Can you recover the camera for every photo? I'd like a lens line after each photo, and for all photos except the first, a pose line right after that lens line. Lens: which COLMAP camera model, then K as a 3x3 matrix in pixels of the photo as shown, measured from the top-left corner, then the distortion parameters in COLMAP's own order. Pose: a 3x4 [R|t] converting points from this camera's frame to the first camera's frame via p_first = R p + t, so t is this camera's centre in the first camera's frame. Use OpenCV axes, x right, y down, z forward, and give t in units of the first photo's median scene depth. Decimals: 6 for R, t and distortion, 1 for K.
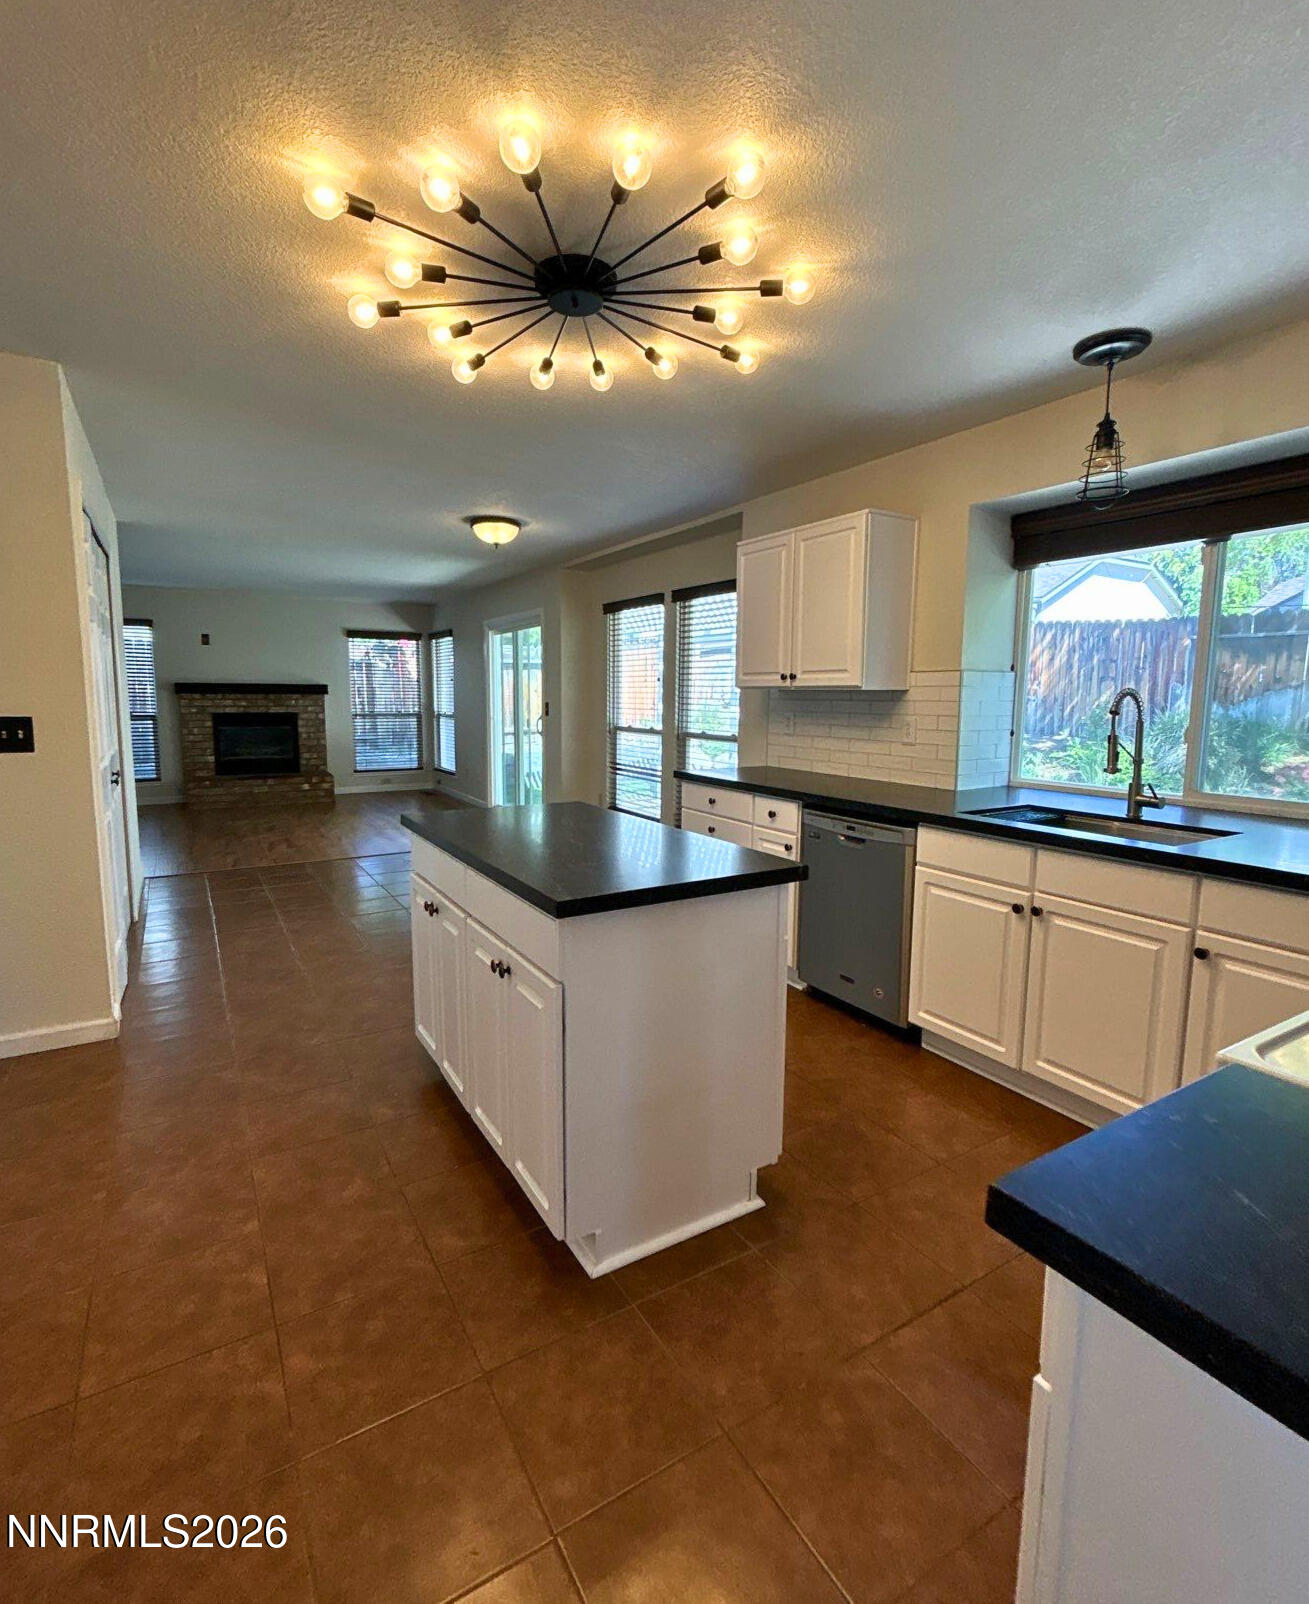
lens RADIAL K [[775.3, 0, 651.9], [0, 775.3, 789.8], [0, 0, 1]] dist [-0.000710, -0.000139]
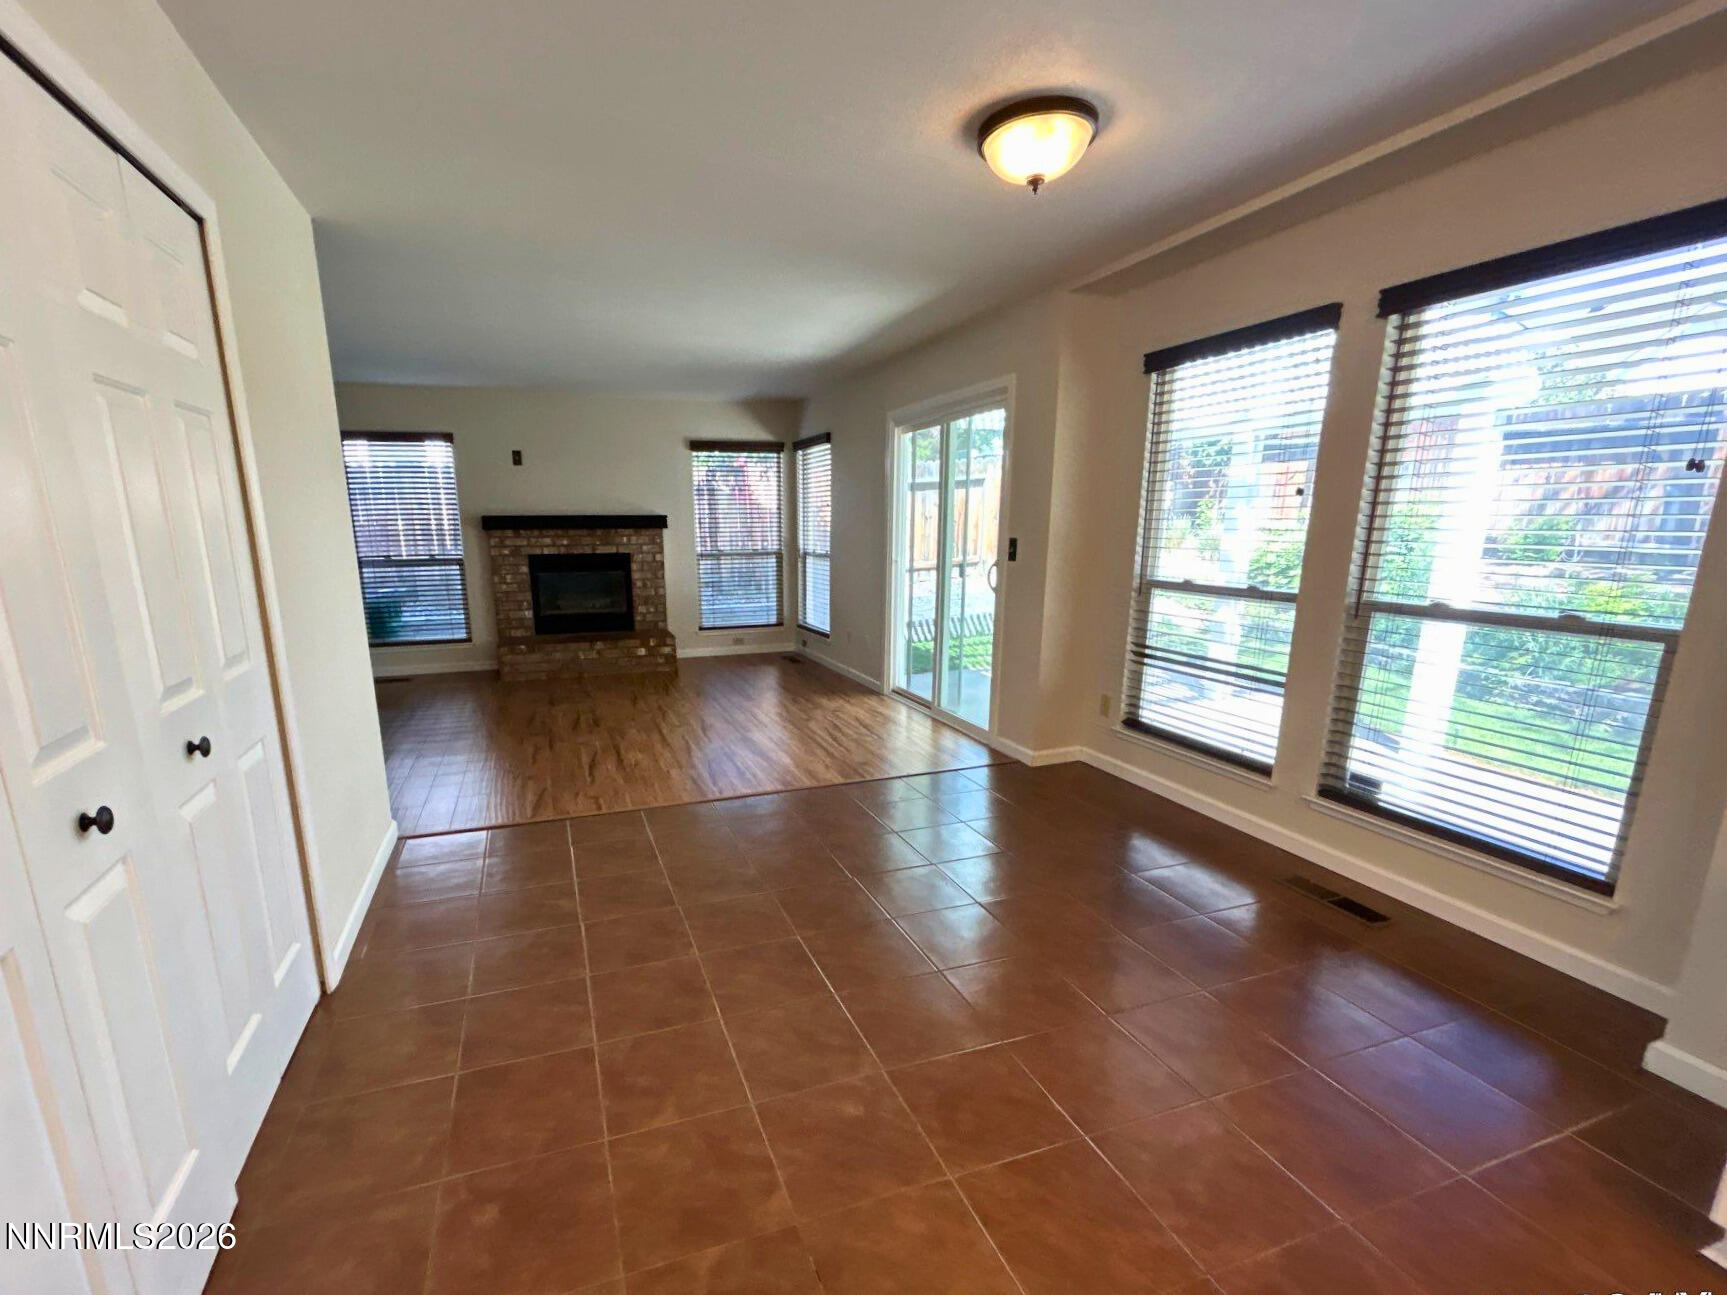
lens RADIAL K [[769.3, 0, 797.8], [0, 769.3, 698.8], [0, 0, 1]] dist [0.010010, -0.000276]
pose [[0.975228, 0.033338, -0.218676, -0.128374], [-0.010285, 0.994343, 0.105721, -0.039933], [0.220964, -0.100853, 0.970053, 0.292605]]
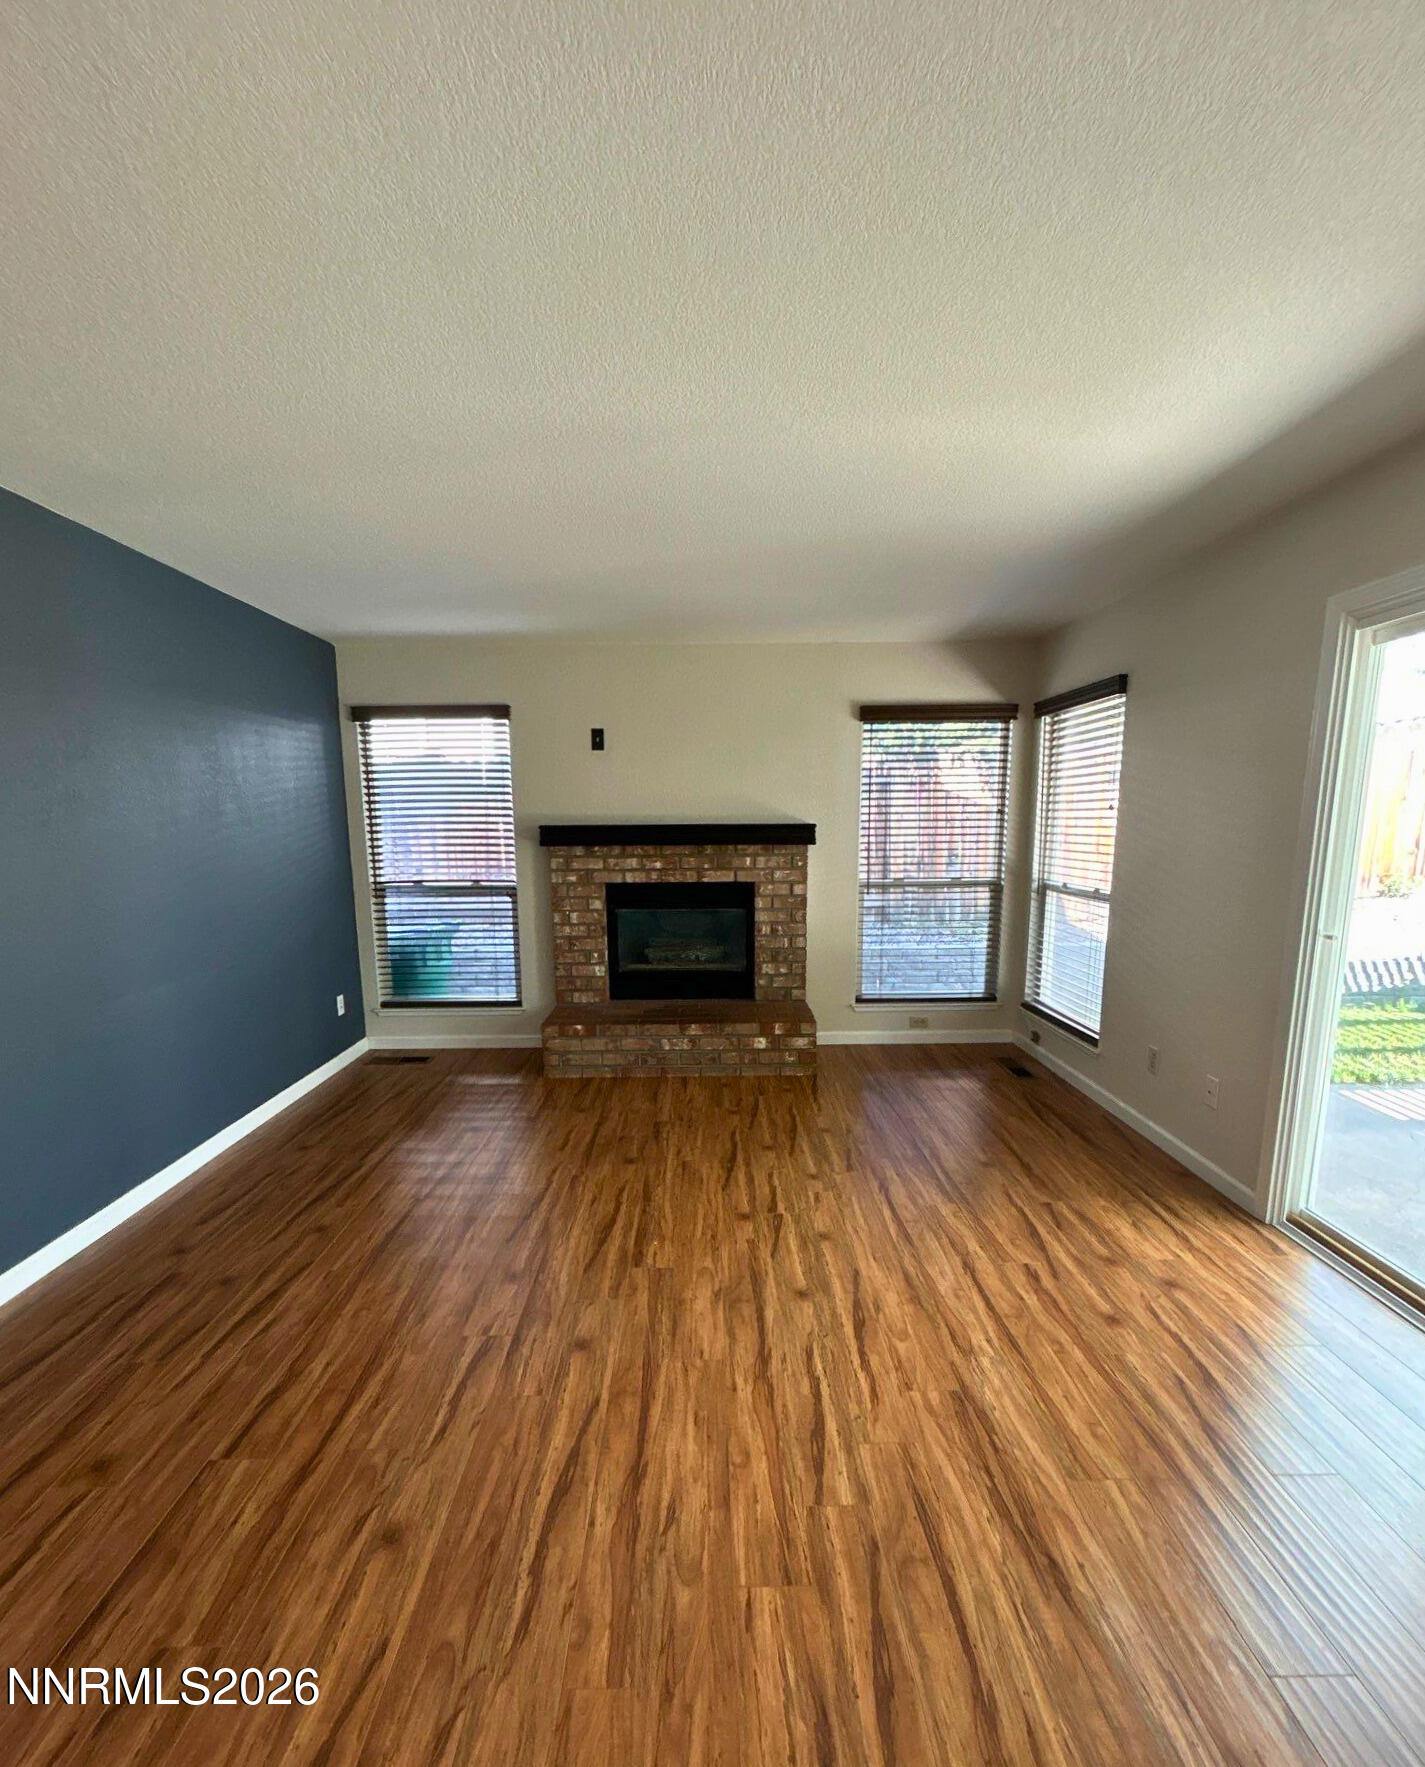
lens RADIAL K [[781.7, 0, 705.1], [0, 781.7, 951.4], [0, 0, 1]] dist [0.001160, -0.000039]
pose [[0.858564, 0.069654, -0.507953, -0.238658], [-0.047285, 0.997264, 0.056830, -0.085591], [0.510522, -0.024774, 0.859508, 0.578270]]
